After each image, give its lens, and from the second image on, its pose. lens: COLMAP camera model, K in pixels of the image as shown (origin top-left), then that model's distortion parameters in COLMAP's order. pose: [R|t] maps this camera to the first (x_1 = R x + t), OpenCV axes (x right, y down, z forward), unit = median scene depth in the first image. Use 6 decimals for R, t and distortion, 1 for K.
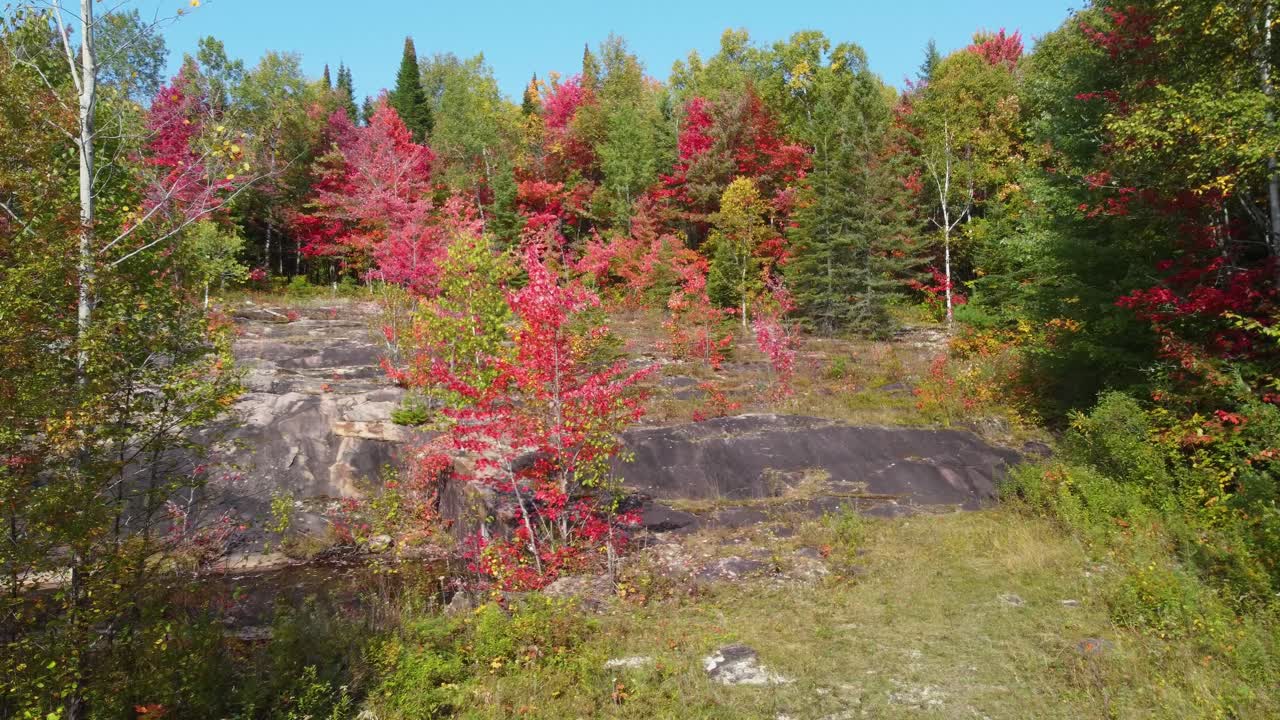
lens RADIAL K [[998.4, 0, 640.0], [0, 998.4, 360.0], [0, 0, 1]] dist [0.008621, 0.005310]
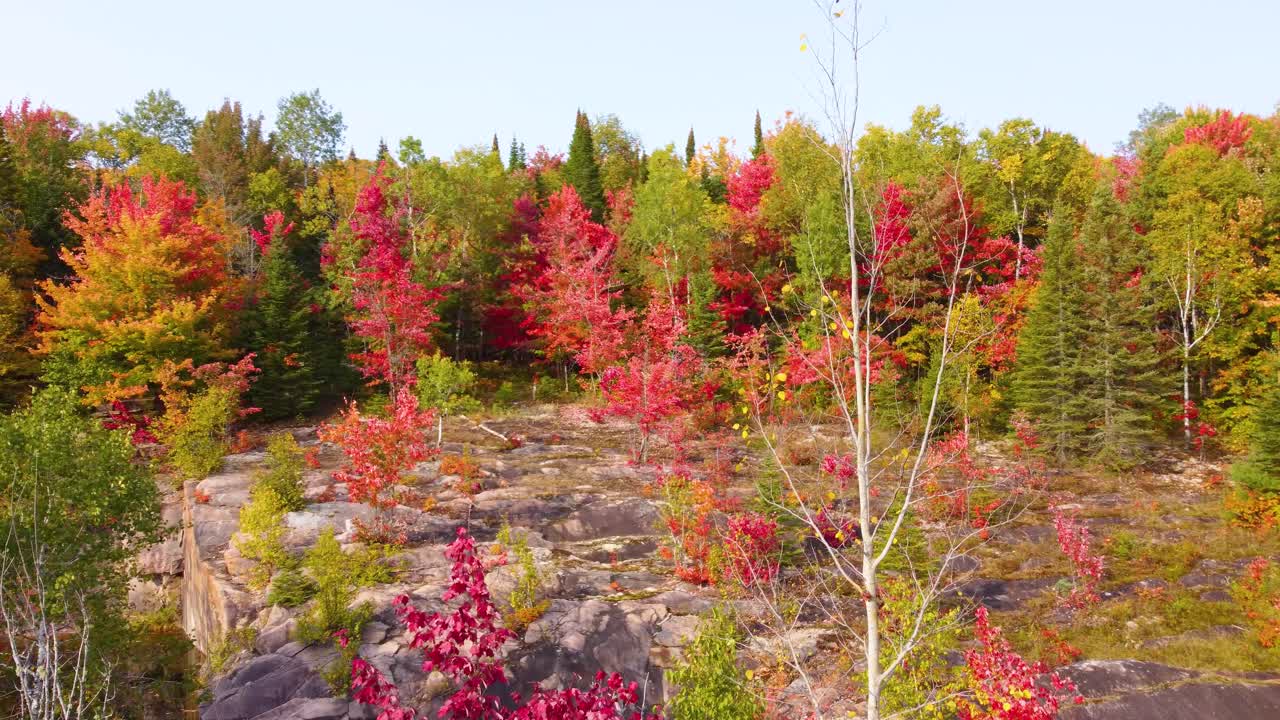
lens RADIAL K [[998.4, 0, 640.0], [0, 998.4, 360.0], [0, 0, 1]] dist [0.008621, 0.005310]
pose [[0.997464, 0.004720, -0.071016, -0.123706], [-0.002478, 0.999497, 0.031630, -0.127412], [0.071129, -0.031374, 0.996974, 0.012868]]
